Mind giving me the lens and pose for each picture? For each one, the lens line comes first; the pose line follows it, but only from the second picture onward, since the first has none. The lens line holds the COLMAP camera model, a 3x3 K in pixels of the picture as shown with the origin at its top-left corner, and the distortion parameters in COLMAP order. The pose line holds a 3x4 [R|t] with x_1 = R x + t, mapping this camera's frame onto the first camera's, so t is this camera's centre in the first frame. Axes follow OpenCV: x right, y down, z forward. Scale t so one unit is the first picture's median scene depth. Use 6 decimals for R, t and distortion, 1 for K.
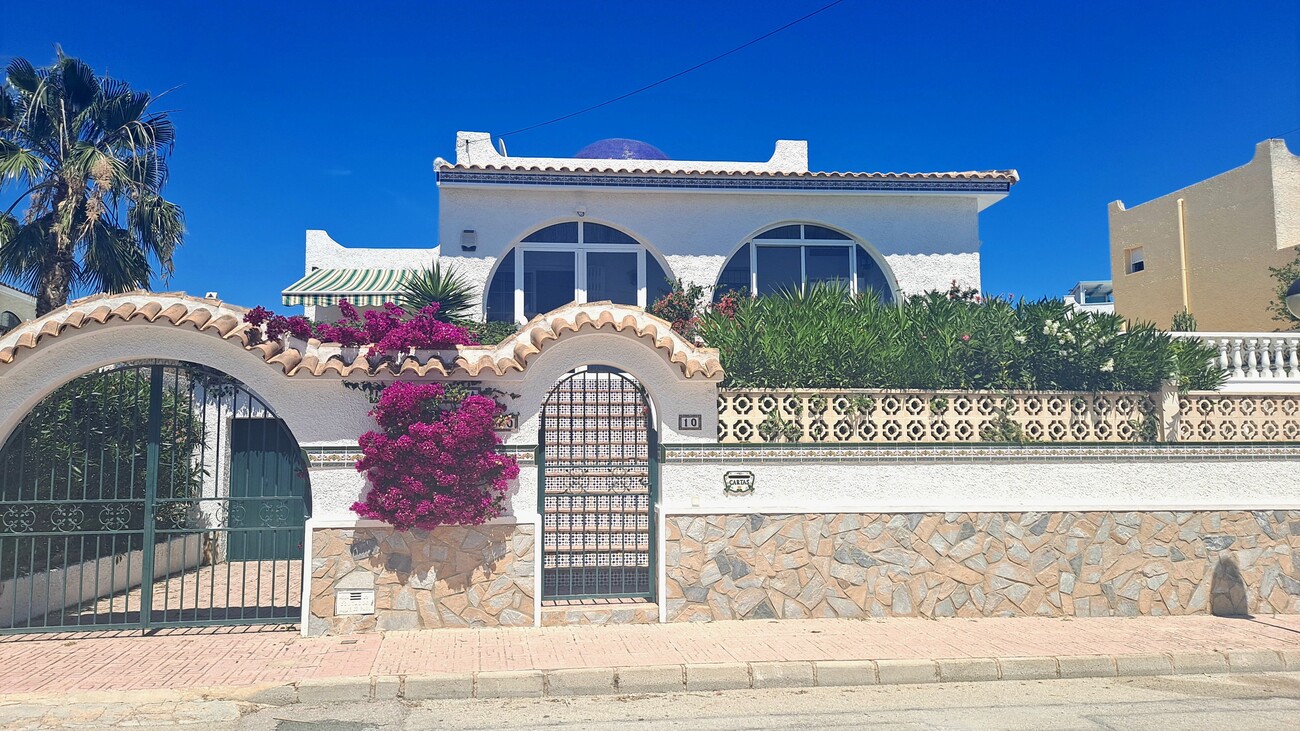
lens RADIAL K [[939.6, 0, 650.0], [0, 939.6, 365.5], [0, 0, 1]] dist [0.079864, -0.084541]
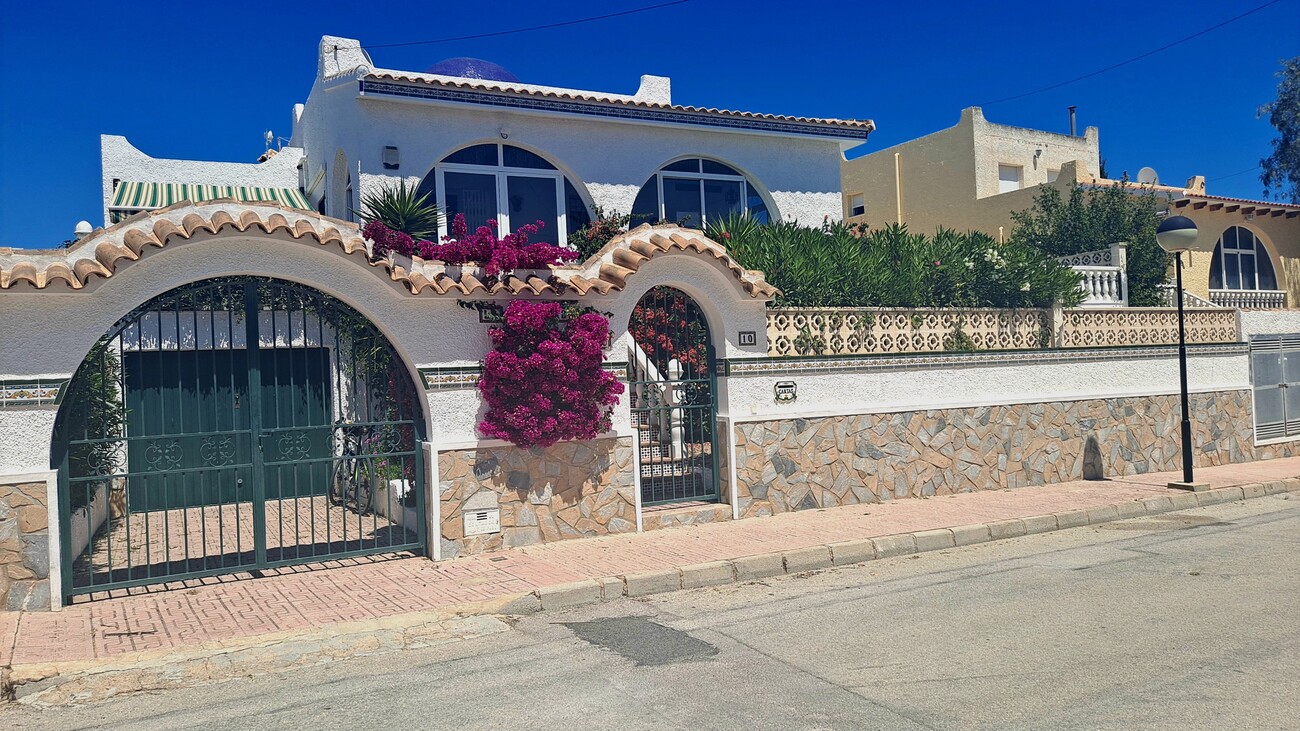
lens RADIAL K [[939.6, 0, 650.0], [0, 939.6, 365.5], [0, 0, 1]] dist [0.079864, -0.084541]
pose [[0.933023, -0.028463, 0.358690, -0.441500], [0.004316, 0.997680, 0.067942, 0.016763], [-0.359792, -0.061844, 0.930981, 0.021983]]
